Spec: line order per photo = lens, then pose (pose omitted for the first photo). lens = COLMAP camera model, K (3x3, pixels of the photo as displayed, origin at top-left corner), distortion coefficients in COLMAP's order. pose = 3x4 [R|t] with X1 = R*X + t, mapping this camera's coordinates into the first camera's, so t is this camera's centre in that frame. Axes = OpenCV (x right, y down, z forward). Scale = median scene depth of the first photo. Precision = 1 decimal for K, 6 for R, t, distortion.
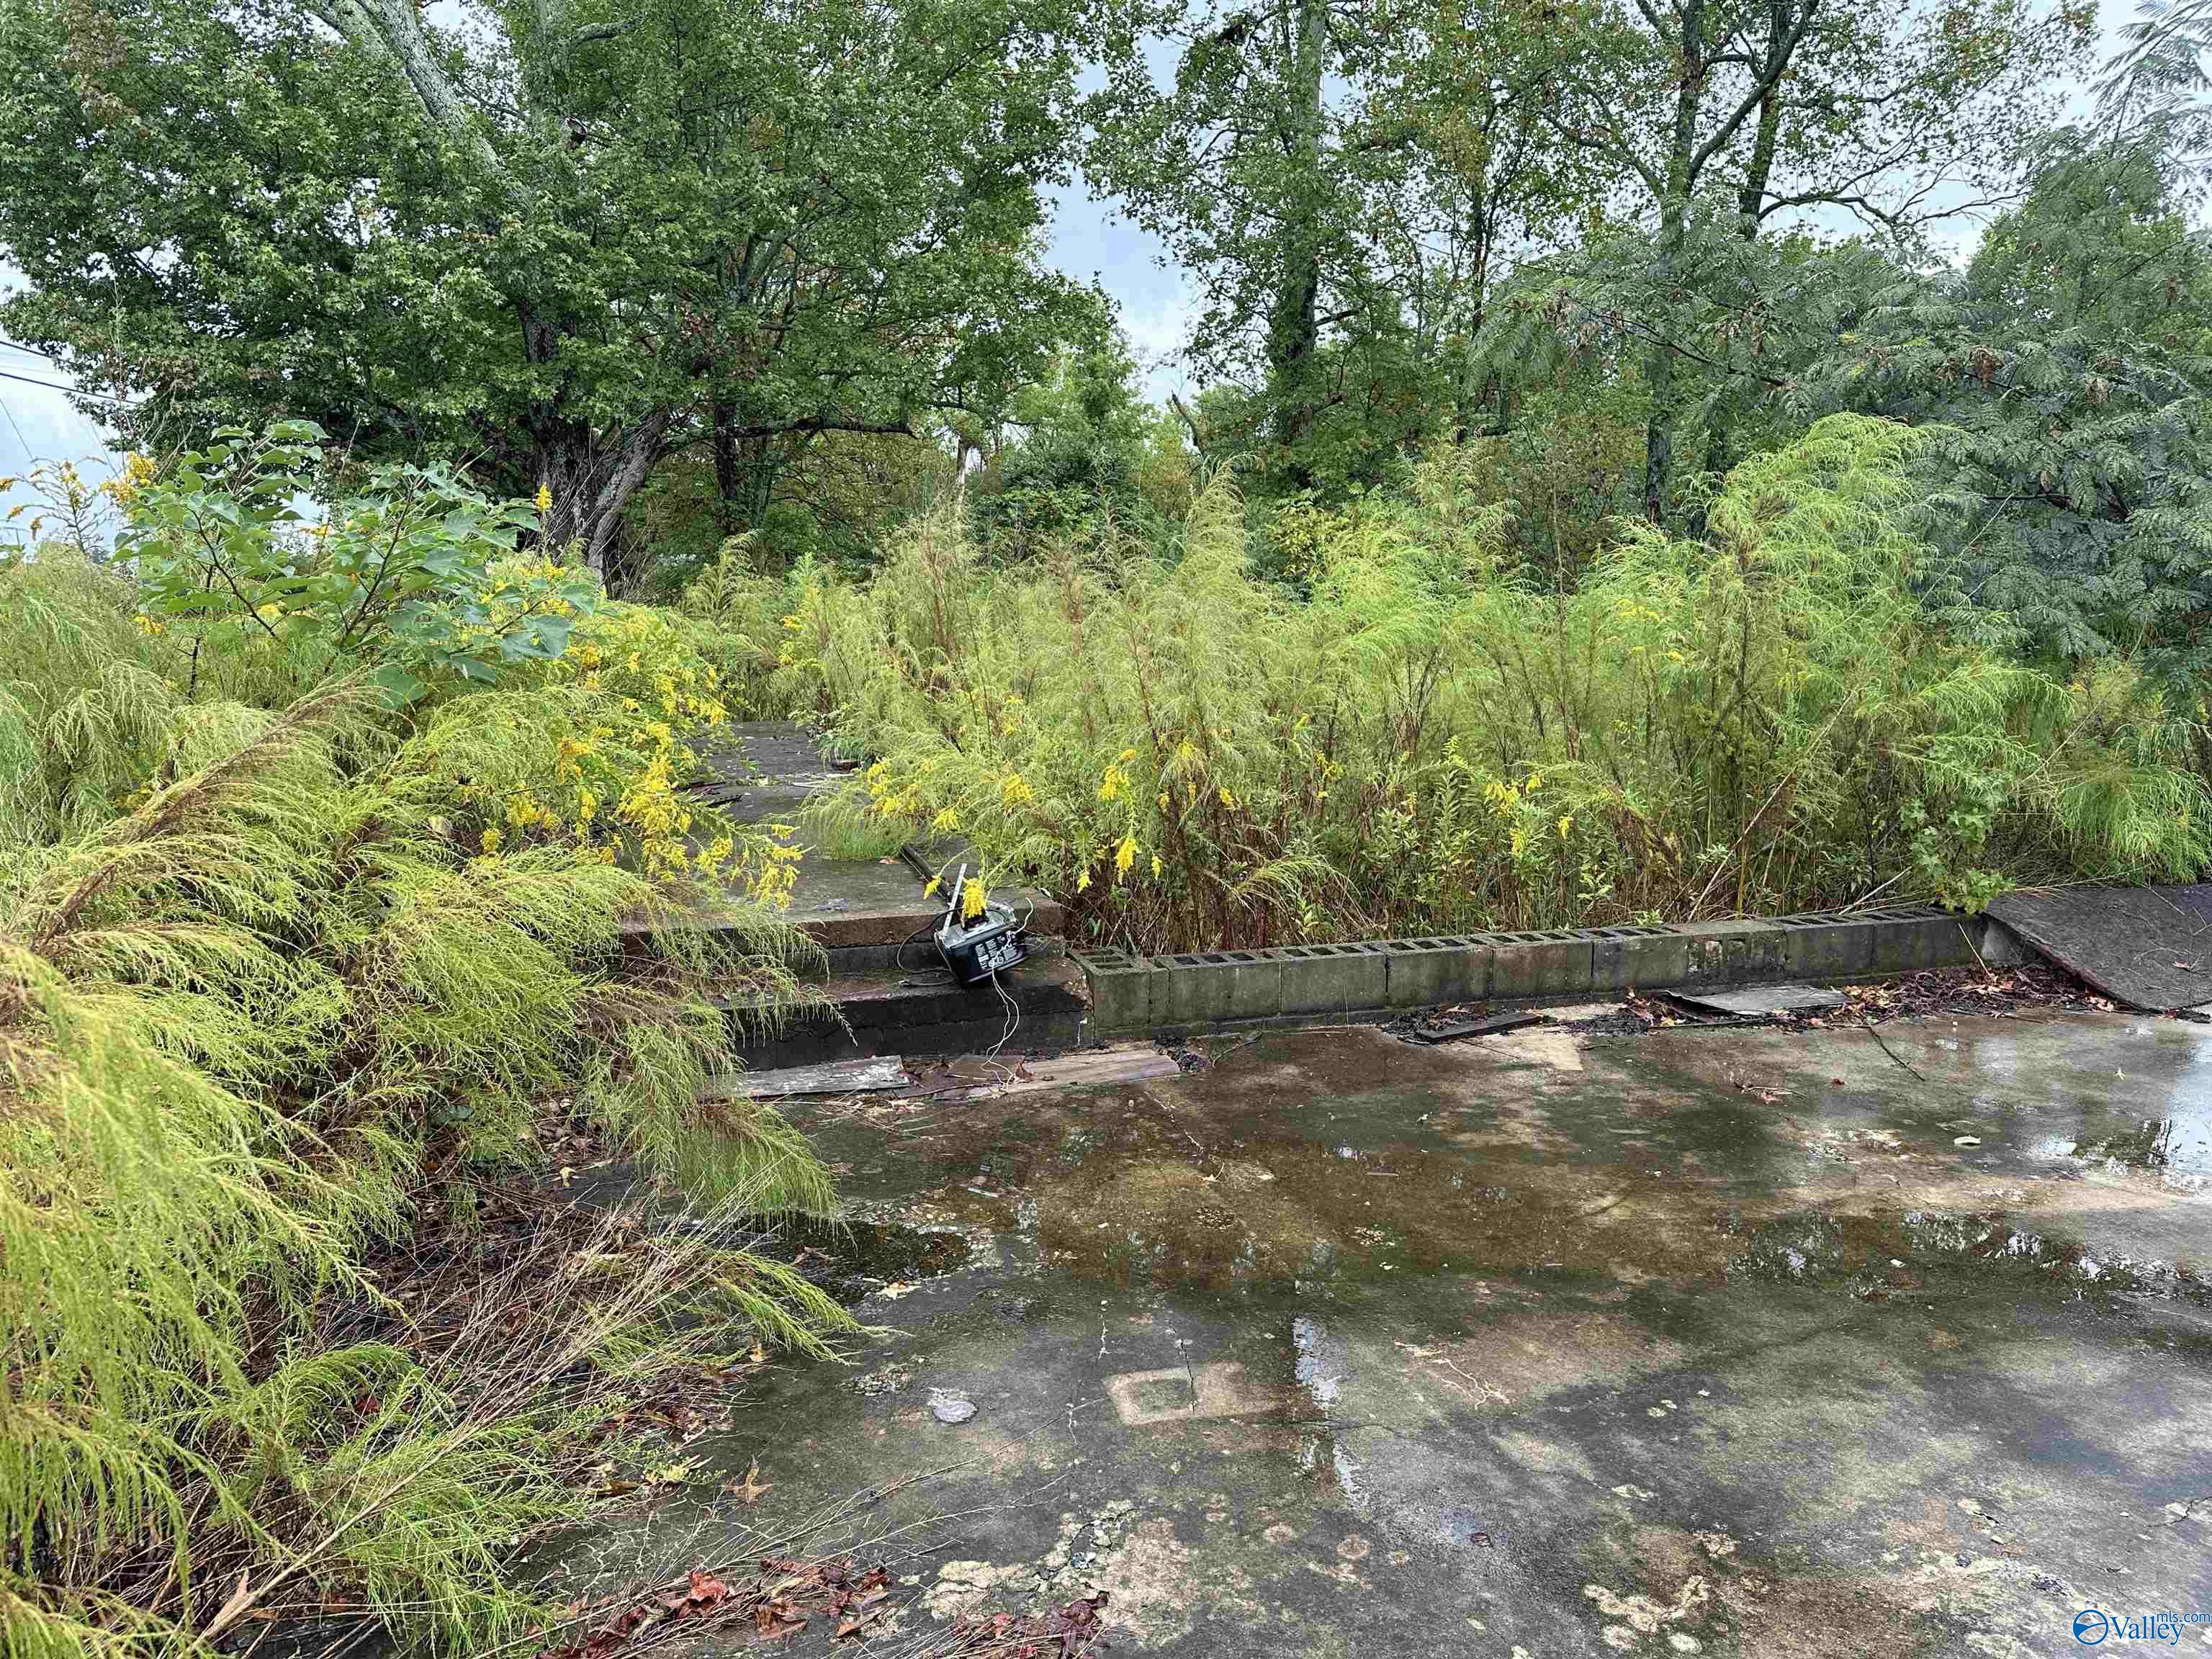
lens RADIAL K [[1529.4, 0, 1106.0], [0, 1529.4, 829.5], [0, 0, 1]] dist [-0.004966, -0.007265]
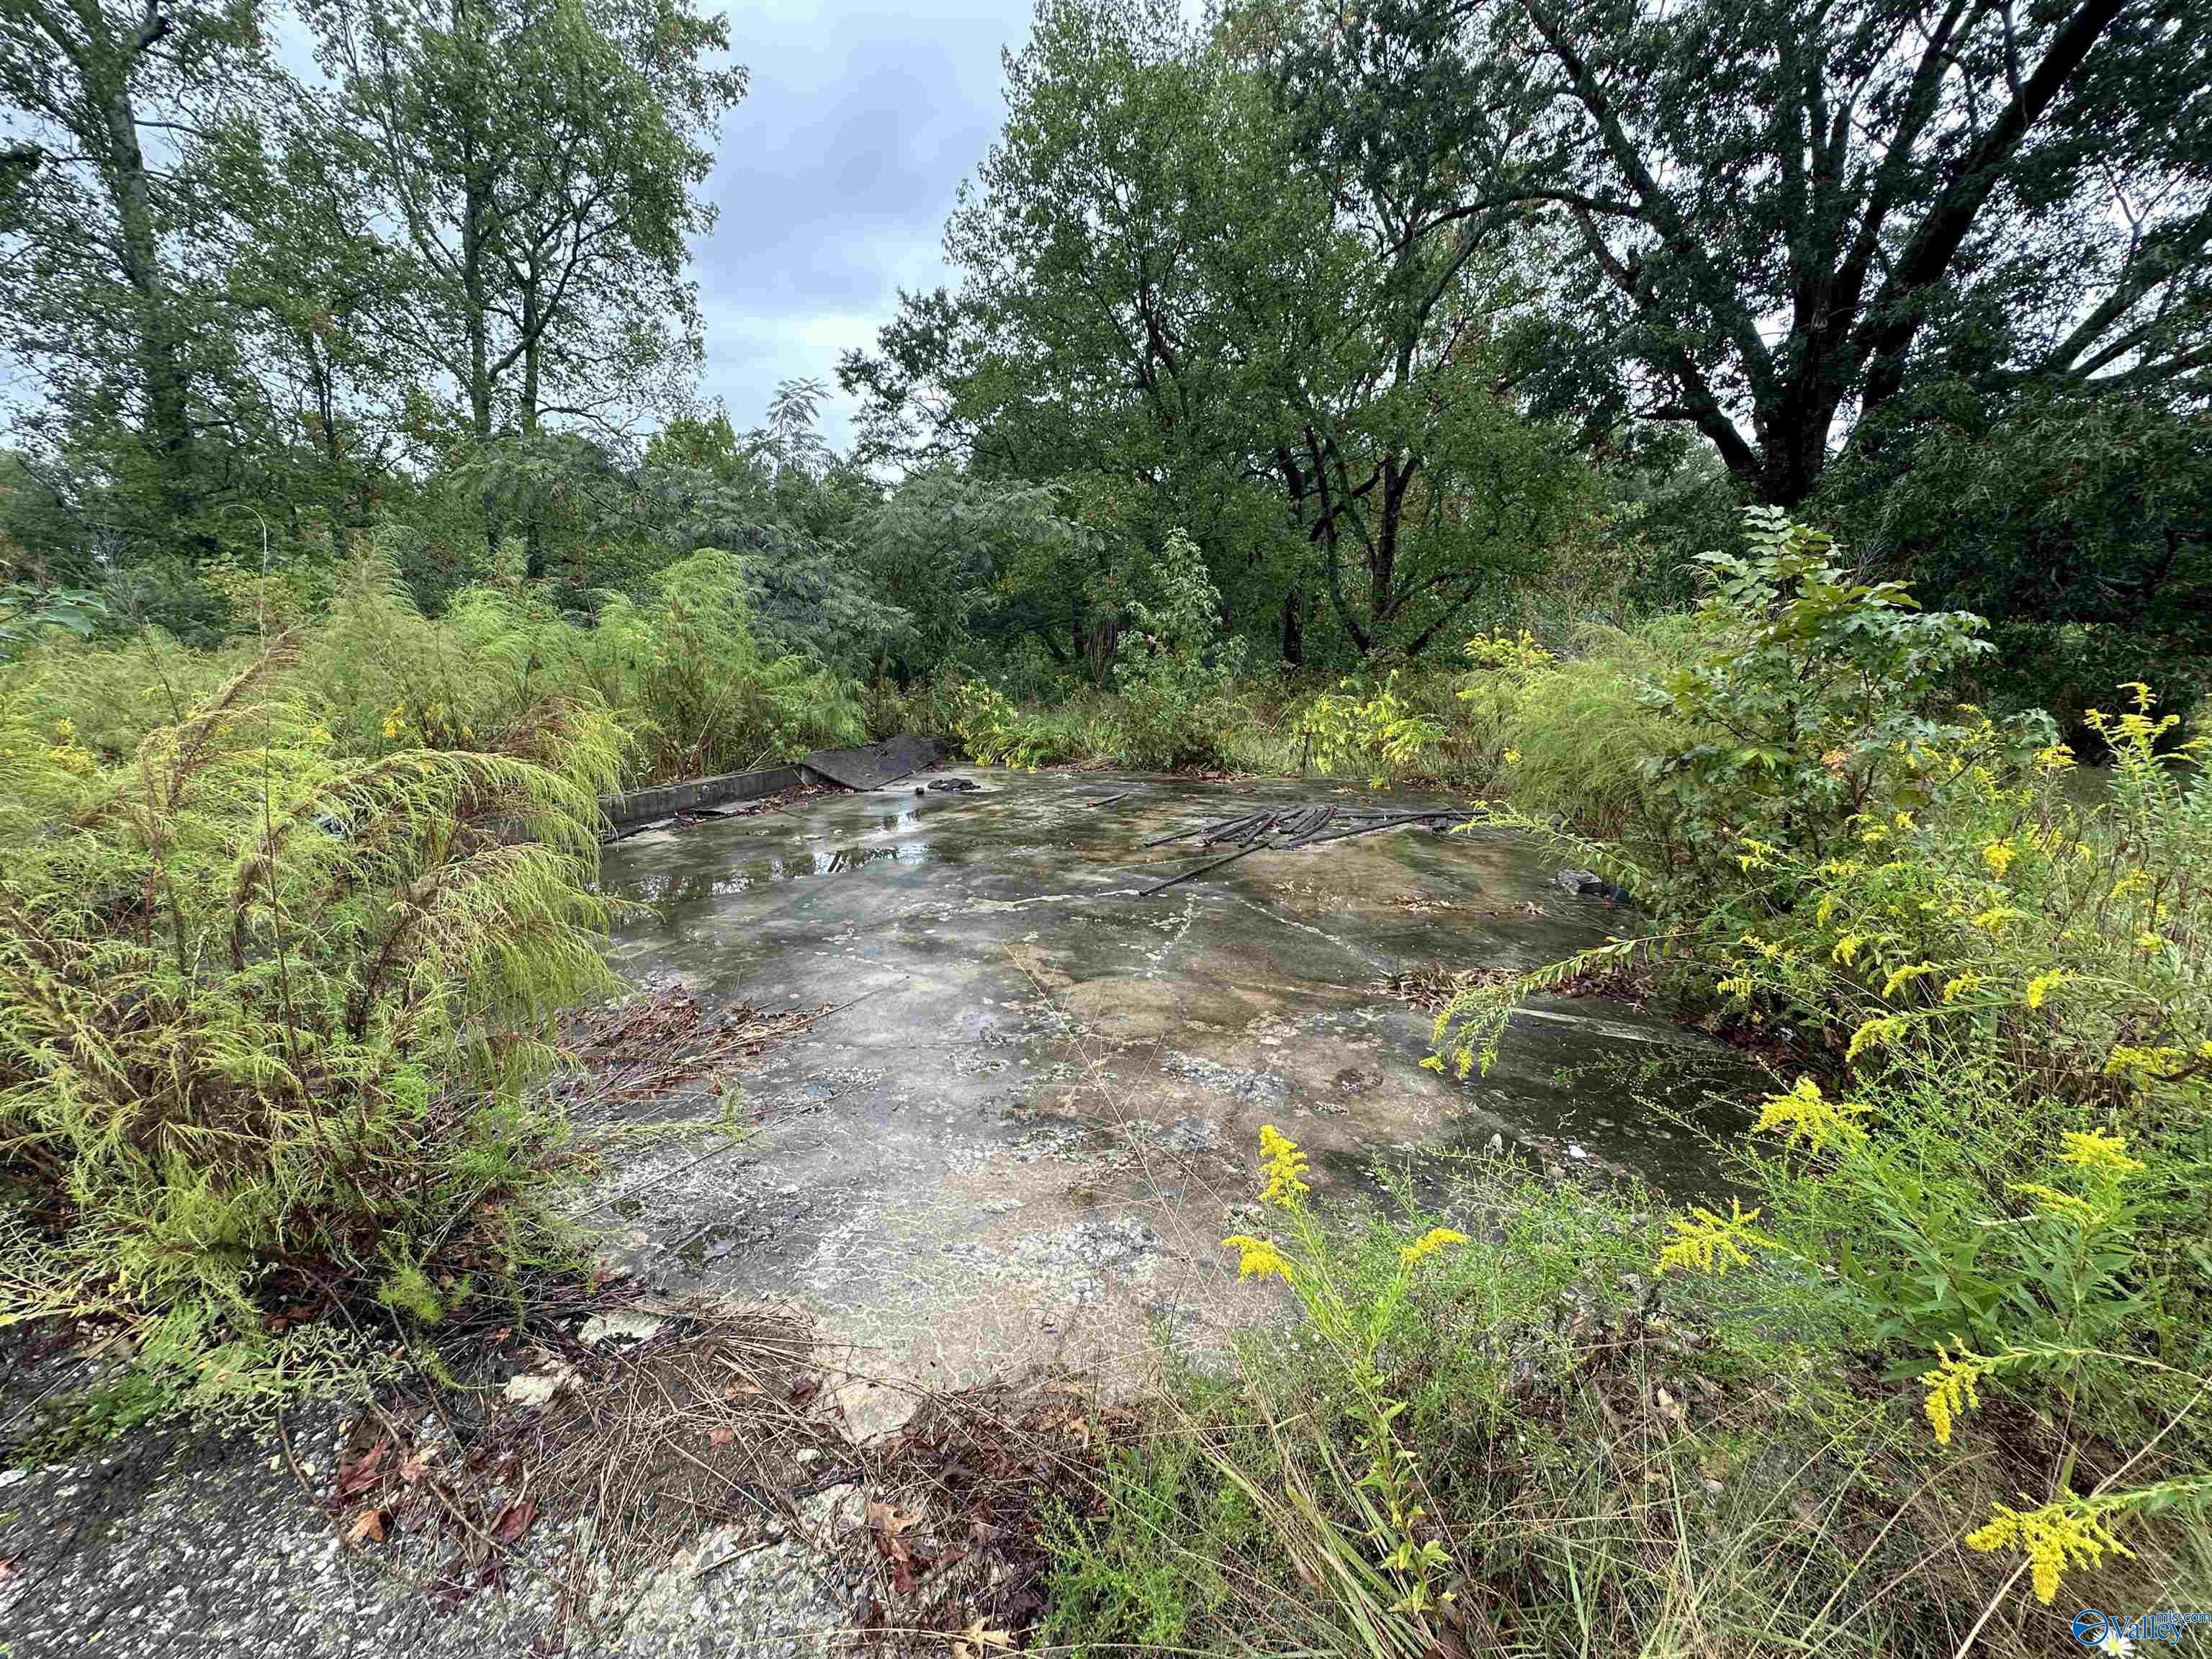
lens RADIAL K [[886.4, 0, 1106.0], [0, 886.4, 829.5], [0, 0, 1]] dist [-0.001303, 0.000818]
pose [[0.553616, -0.165316, 0.816199, -0.104749], [0.123673, 0.985551, 0.115731, 0.017929], [-0.823538, 0.036871, 0.566062, -0.063884]]
